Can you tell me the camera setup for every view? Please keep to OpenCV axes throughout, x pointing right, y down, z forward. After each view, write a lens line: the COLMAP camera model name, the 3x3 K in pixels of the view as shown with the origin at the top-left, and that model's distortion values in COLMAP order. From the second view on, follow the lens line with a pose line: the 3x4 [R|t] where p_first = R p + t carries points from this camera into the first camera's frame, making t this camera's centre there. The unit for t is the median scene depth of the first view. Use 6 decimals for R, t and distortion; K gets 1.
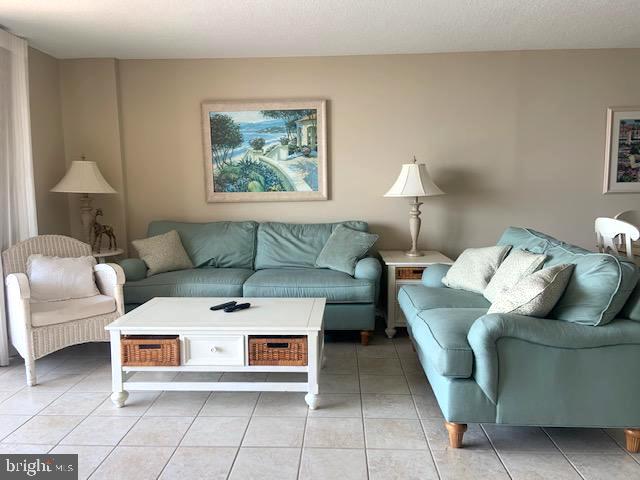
lens RADIAL K [[485.5, 0, 308.8], [0, 485.5, 237.7], [0, 0, 1]] dist [0.121031, -0.153394]
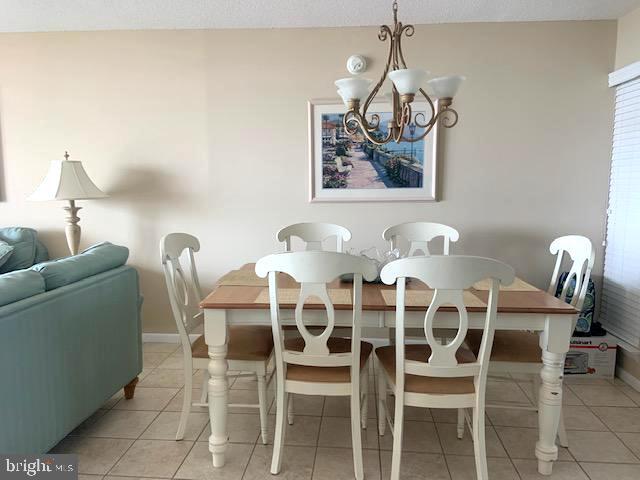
lens RADIAL K [[488.7, 0, 313.2], [0, 488.7, 237.3], [0, 0, 1]] dist [0.156036, -0.171208]
pose [[0.999321, 0.020296, -0.030756, 0.690415], [-0.020139, 0.999783, 0.005403, -0.035558], [0.030859, -0.004780, 0.999512, 0.173370]]
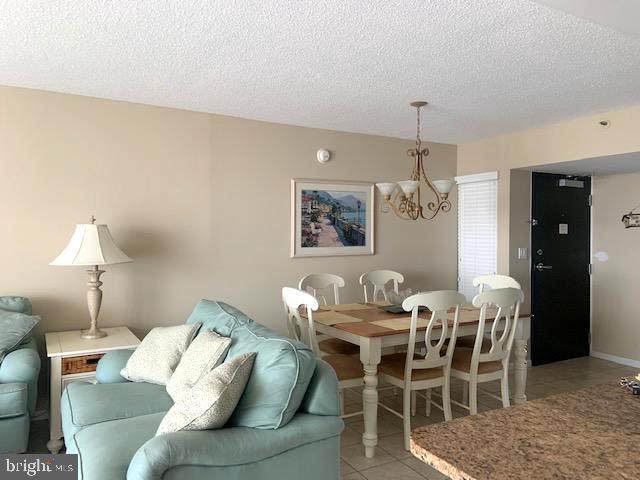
lens RADIAL K [[488.7, 0, 313.2], [0, 488.7, 237.3], [0, 0, 1]] dist [0.156036, -0.171208]
pose [[0.846568, 0.012508, 0.532133, 0.086215], [0.040569, 0.995300, -0.087935, -0.042409], [-0.530732, 0.096031, 0.842082, 0.103289]]
